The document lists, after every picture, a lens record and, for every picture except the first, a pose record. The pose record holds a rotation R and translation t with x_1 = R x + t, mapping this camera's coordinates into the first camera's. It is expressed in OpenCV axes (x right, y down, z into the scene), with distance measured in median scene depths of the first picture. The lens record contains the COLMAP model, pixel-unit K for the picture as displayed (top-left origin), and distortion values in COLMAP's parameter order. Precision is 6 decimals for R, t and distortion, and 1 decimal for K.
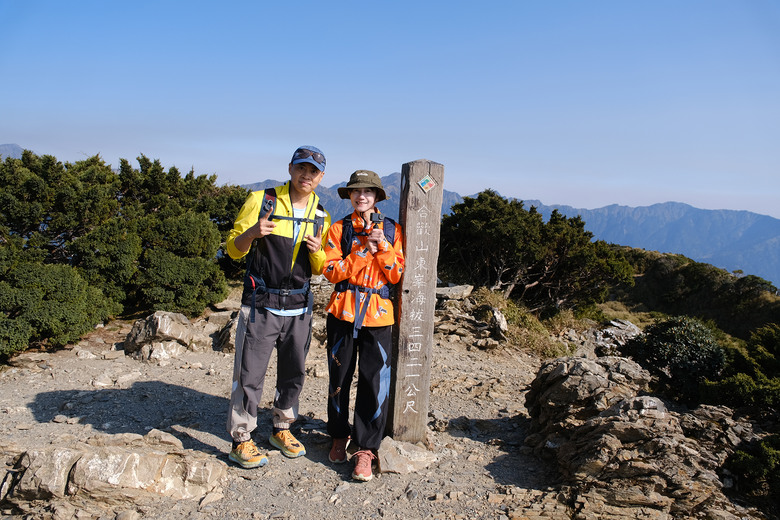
lens RADIAL K [[592.6, 0, 390.5], [0, 592.6, 256.3], [0, 0, 1]] dist [0.004400, 0.000114]
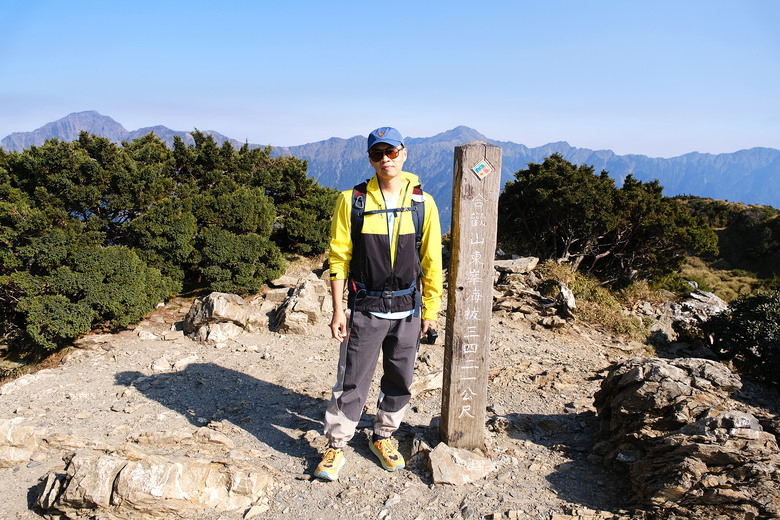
lens RADIAL K [[592.6, 0, 391.5], [0, 592.6, 254.6], [0, 0, 1]] dist [0.004400, 0.000114]
pose [[0.994011, -0.010585, -0.108769, 0.021162], [0.018408, 0.997294, 0.071179, -0.059555], [0.107722, -0.072755, 0.991515, 0.088009]]
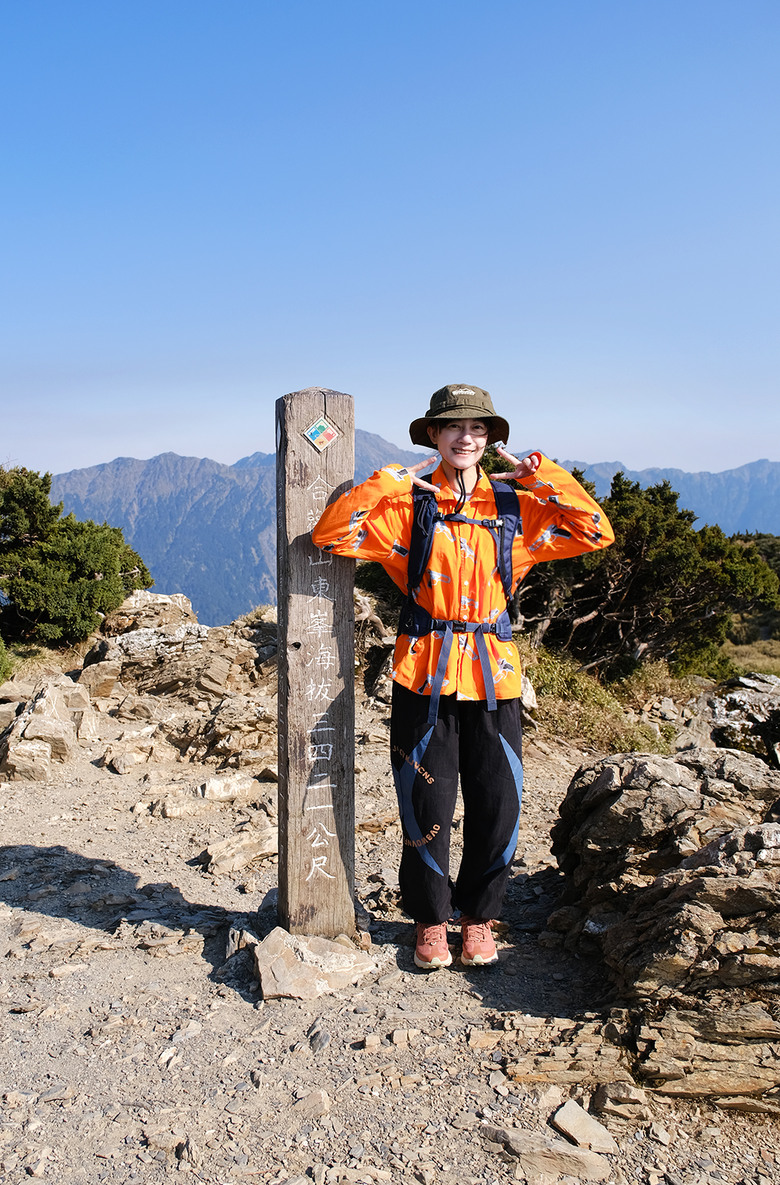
lens RADIAL K [[1088.7, 0, 319.9], [0, 1088.7, 595.8], [0, 0, 1]] dist [0.006951, 0.000000]
pose [[0.997594, -0.062506, -0.029997, 0.078885], [0.062837, 0.997971, 0.010240, 0.007601], [0.029296, -0.012100, 0.999498, 0.054967]]
